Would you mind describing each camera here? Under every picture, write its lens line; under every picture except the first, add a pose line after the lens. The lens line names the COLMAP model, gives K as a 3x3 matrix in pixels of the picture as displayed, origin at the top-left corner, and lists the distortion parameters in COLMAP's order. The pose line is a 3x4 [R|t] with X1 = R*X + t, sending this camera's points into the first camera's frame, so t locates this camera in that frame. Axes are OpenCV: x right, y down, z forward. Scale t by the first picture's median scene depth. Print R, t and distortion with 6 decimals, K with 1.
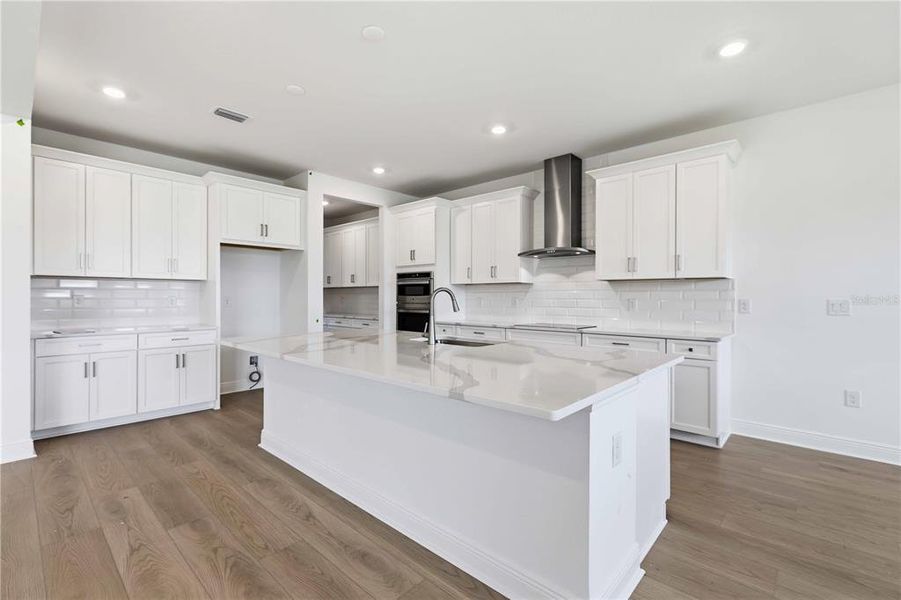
lens RADIAL K [[399.2, 0, 445.7], [0, 399.2, 300.2], [0, 0, 1]] dist [0.002742, 0.000126]
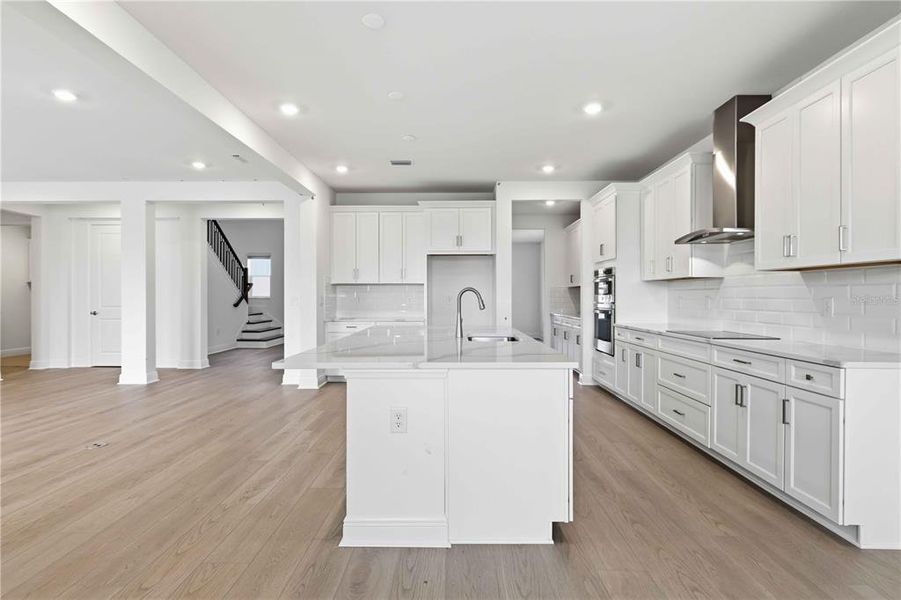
lens RADIAL K [[456.4, 0, 446.3], [0, 456.4, 297.7], [0, 0, 1]] dist [-0.001002, 0.000443]
pose [[0.669464, -0.000772, -0.742844, 0.548238], [-0.003149, 0.999988, -0.003877, 0.001166], [0.742838, 0.004934, 0.669453, 0.058763]]
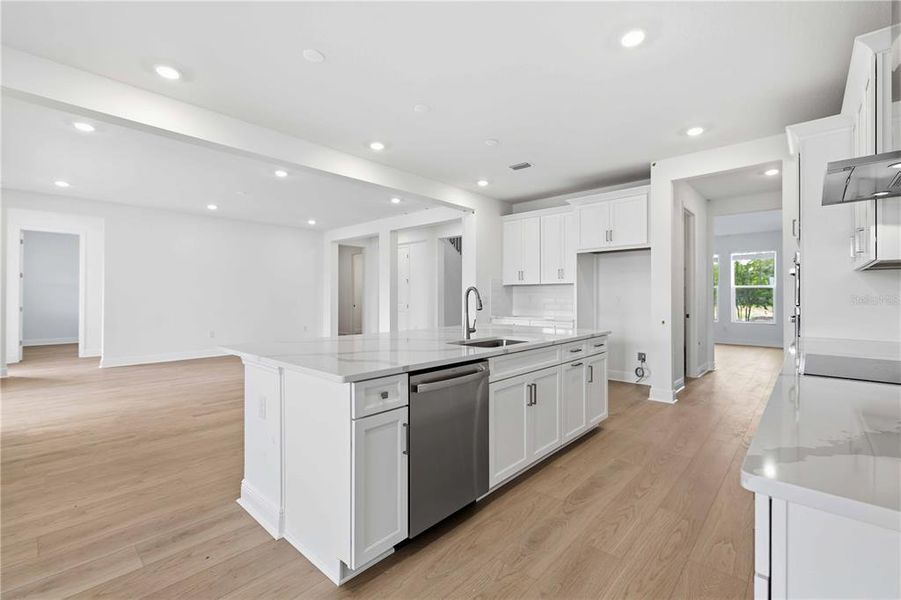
lens RADIAL K [[387.7, 0, 453.3], [0, 387.7, 294.5], [0, 0, 1]] dist [0.004869, 0.000751]
pose [[0.015961, -0.007718, -0.999843, 0.619942], [-0.006884, 0.999946, -0.007828, -0.001576], [0.999849, 0.007008, 0.015907, 0.569602]]
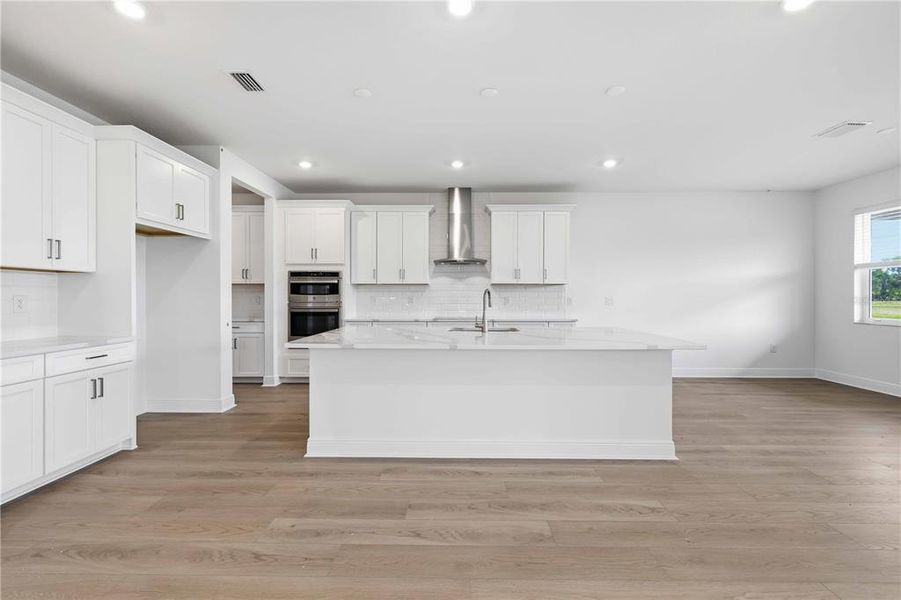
lens RADIAL K [[399.2, 0, 444.8], [0, 399.2, 295.3], [0, 0, 1]] dist [0.002742, 0.000126]
pose [[0.747377, -0.000280, 0.664400, -0.603583], [0.005226, 0.999971, -0.005458, -0.003083], [-0.664380, 0.007551, 0.747357, 0.064329]]
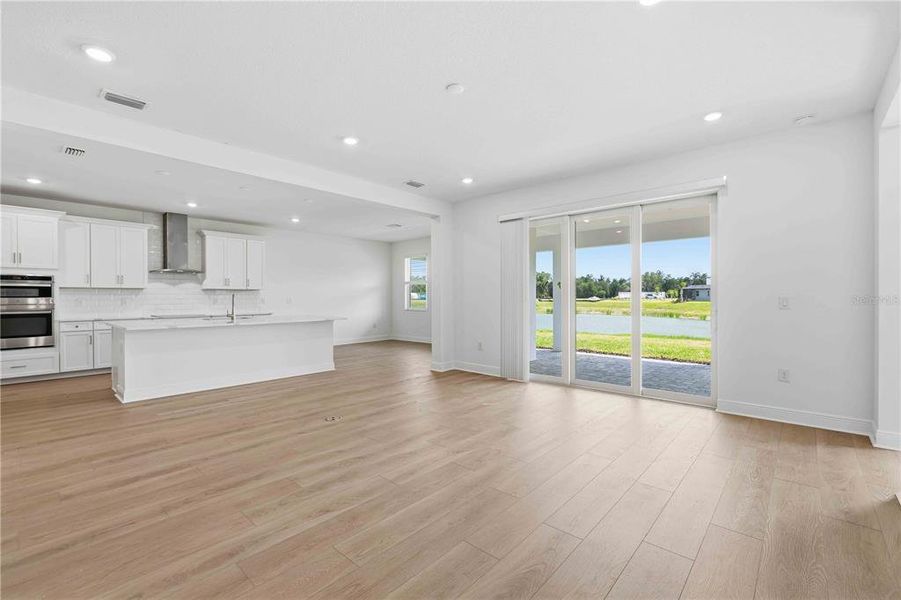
lens RADIAL K [[399.2, 0, 451.2], [0, 399.2, 301.2], [0, 0, 1]] dist [0.002742, 0.000126]
pose [[-0.009814, -0.014830, 0.999842, -1.358397], [0.007941, 0.999857, 0.014909, -0.009930], [-0.999920, 0.008086, -0.009695, -0.114033]]
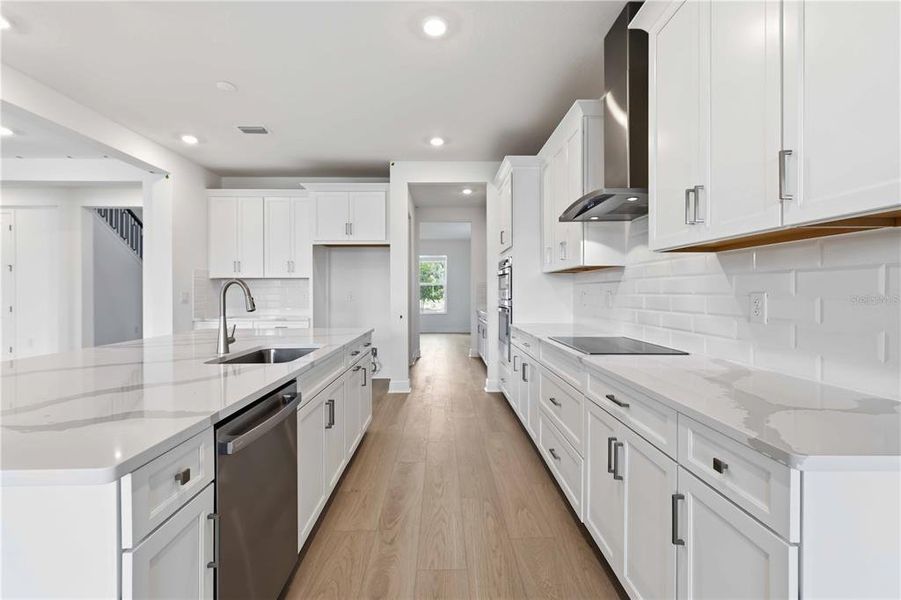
lens RADIAL K [[399.2, 0, 447.2], [0, 399.2, 292.8], [0, 0, 1]] dist [0.002742, 0.000126]
pose [[0.696999, -0.003457, -0.717064, 0.489778], [-0.000786, 0.999984, -0.005585, -0.000813], [0.717072, 0.004457, 0.696985, 0.465704]]
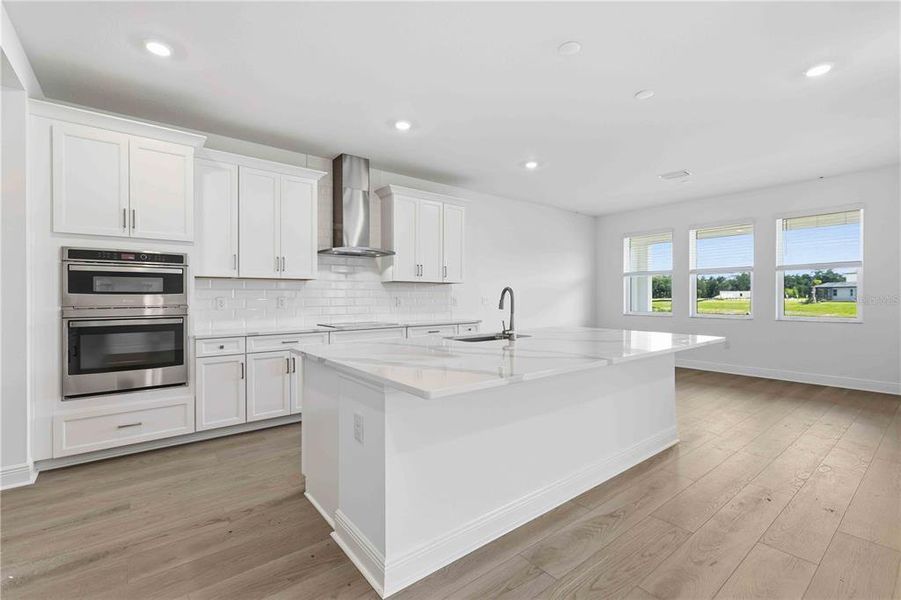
lens RADIAL K [[399.2, 0, 447.1], [0, 399.2, 299.5], [0, 0, 1]] dist [0.002742, 0.000126]
pose [[0.153307, -0.010308, 0.988125, -0.669965], [0.008556, 0.999922, 0.009104, -0.005908], [-0.988141, 0.007059, 0.153384, 0.603499]]
